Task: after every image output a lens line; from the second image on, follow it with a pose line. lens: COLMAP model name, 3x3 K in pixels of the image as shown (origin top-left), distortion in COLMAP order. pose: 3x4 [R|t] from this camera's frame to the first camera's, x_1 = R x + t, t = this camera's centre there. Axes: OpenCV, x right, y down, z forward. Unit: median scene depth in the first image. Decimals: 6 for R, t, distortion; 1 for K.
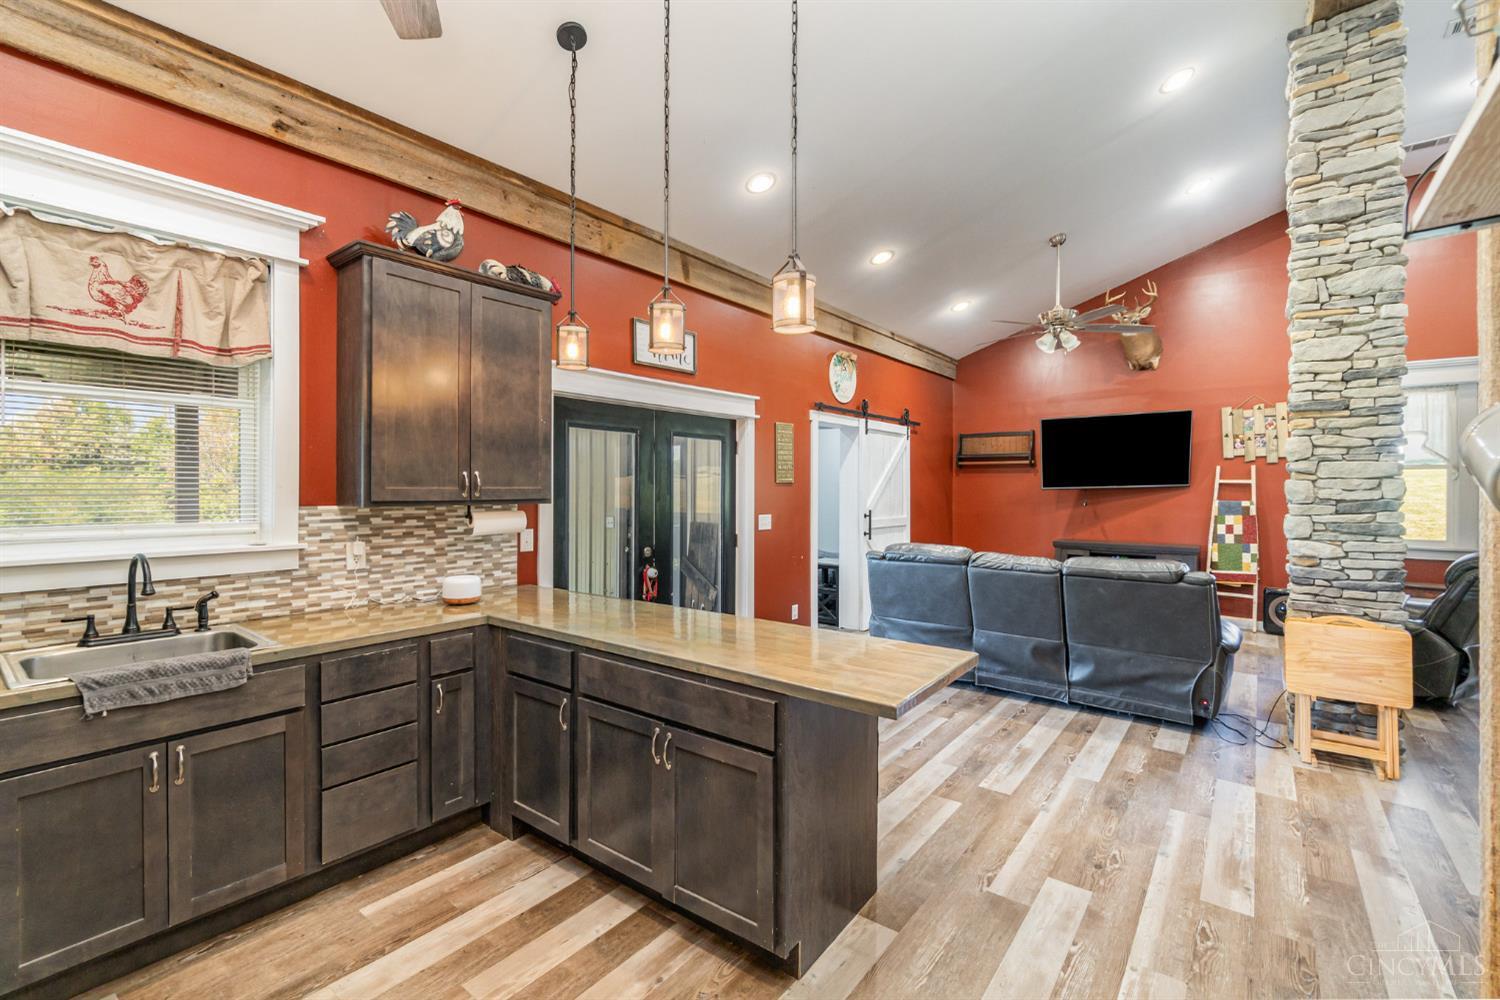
lens RADIAL K [[660.4, 0, 746.4], [0, 660.4, 490.1], [0, 0, 1]] dist [-0.004243, -0.000025]
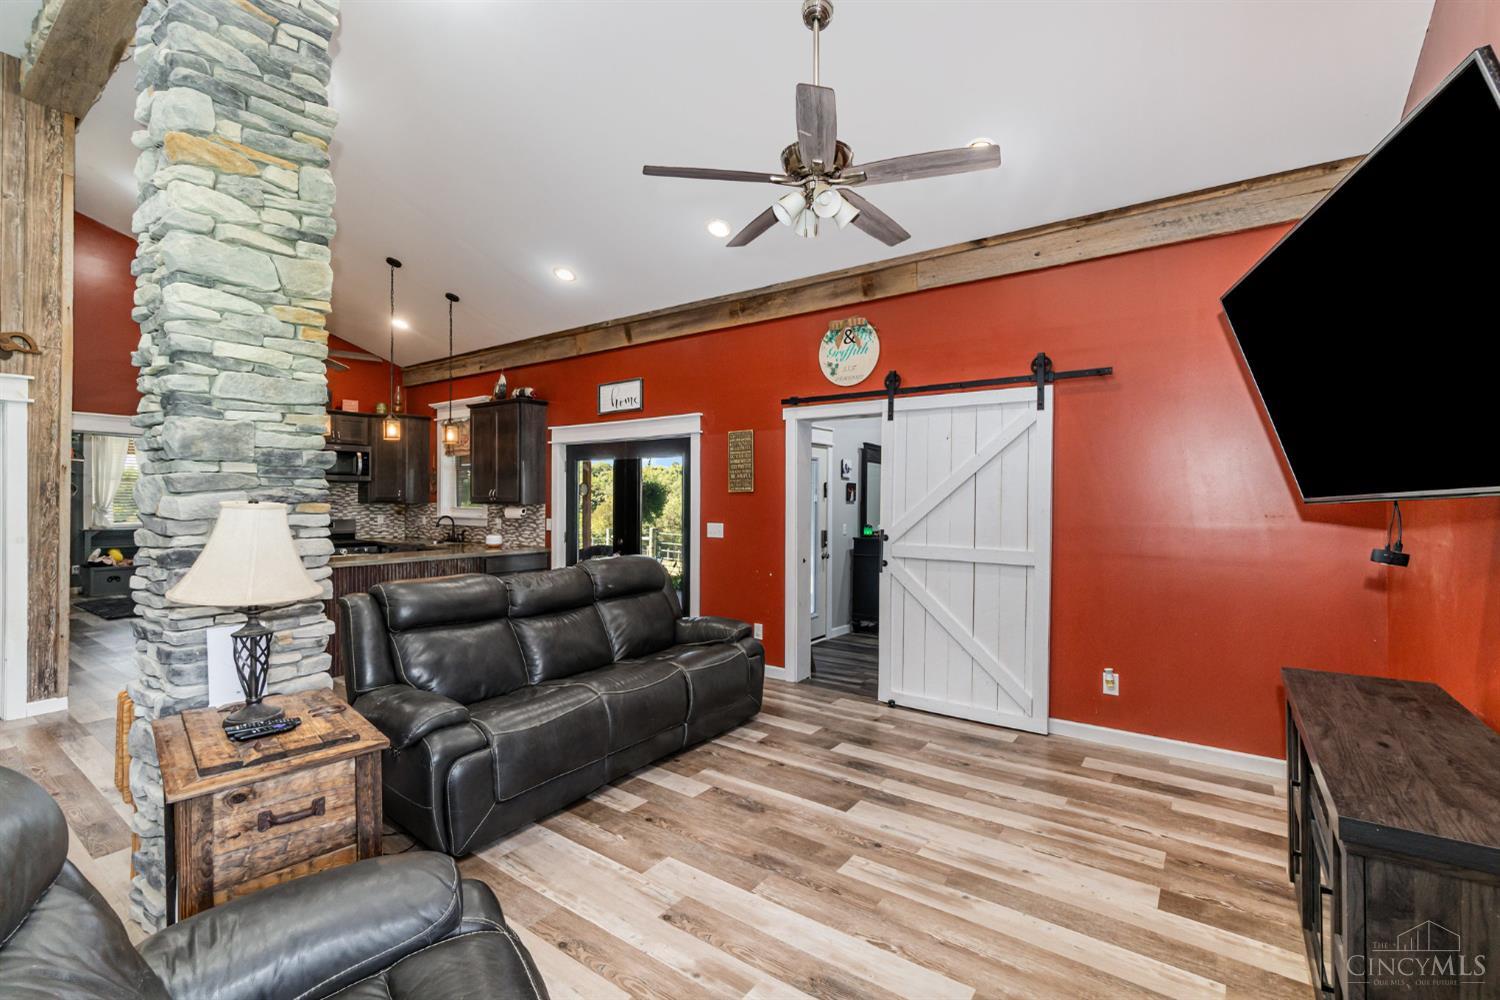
lens RADIAL K [[707.1, 0, 751.3], [0, 707.1, 497.1], [0, 0, 1]] dist [0.002654, 0.000236]
pose [[0.009462, -0.002138, -0.999953, 1.036287], [-0.007100, 0.999972, -0.002205, -0.001737], [0.999930, 0.007120, 0.009446, 0.950496]]
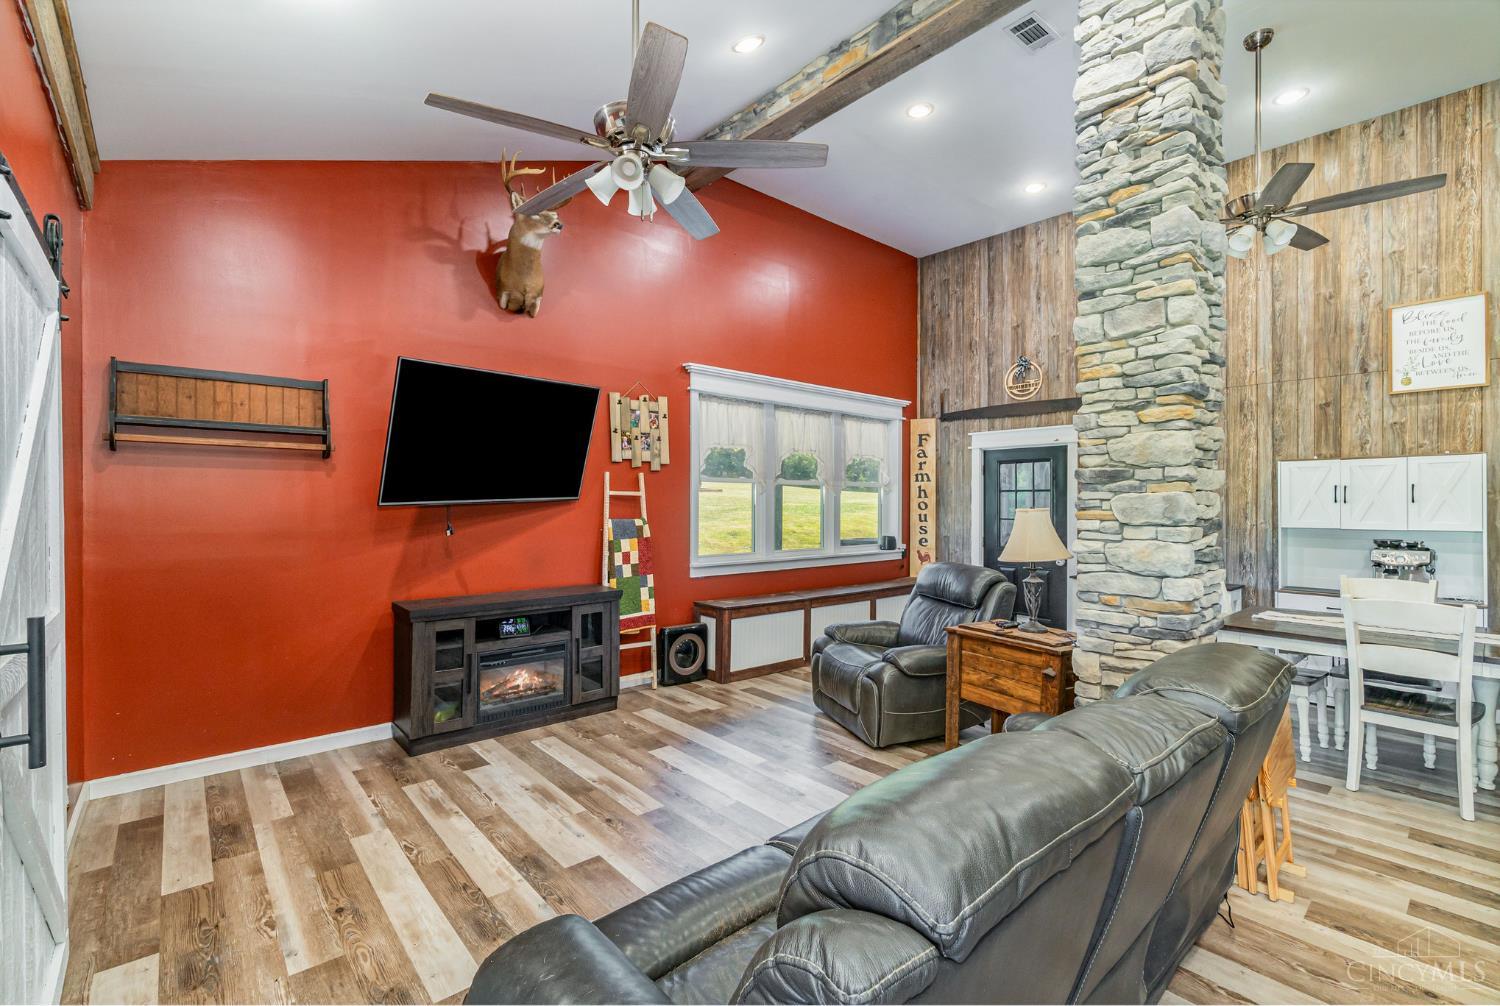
lens RADIAL K [[684.3, 0, 748.6], [0, 684.3, 505.6], [0, 0, 1]] dist [0.003260, 0.000289]
pose [[0.207927, -0.005898, 0.978127, 0.012531], [0.000439, 0.999982, 0.005937, -0.004479], [-0.978144, -0.000805, 0.207926, 0.826533]]
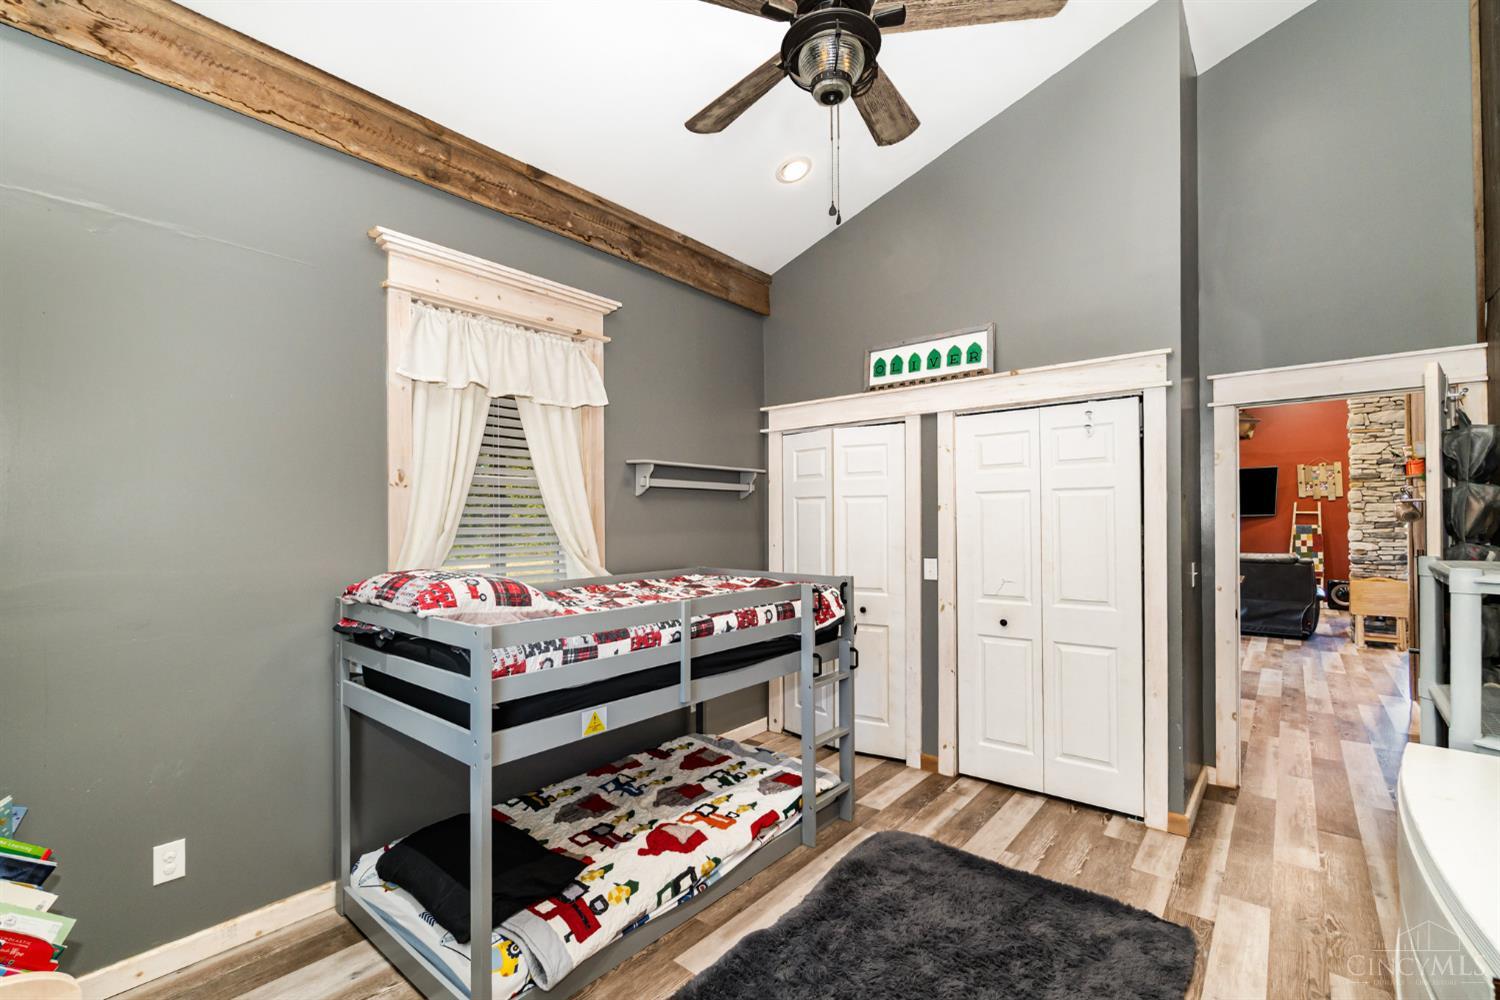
lens RADIAL K [[660.4, 0, 751.6], [0, 660.4, 513.1], [0, 0, 1]] dist [-0.004243, -0.000025]
pose [[0.999677, -0.003024, -0.025237, -0.620518], [0.002728, 0.999927, -0.011736, 0.003722], [0.025271, 0.011663, 0.999613, -0.686840]]
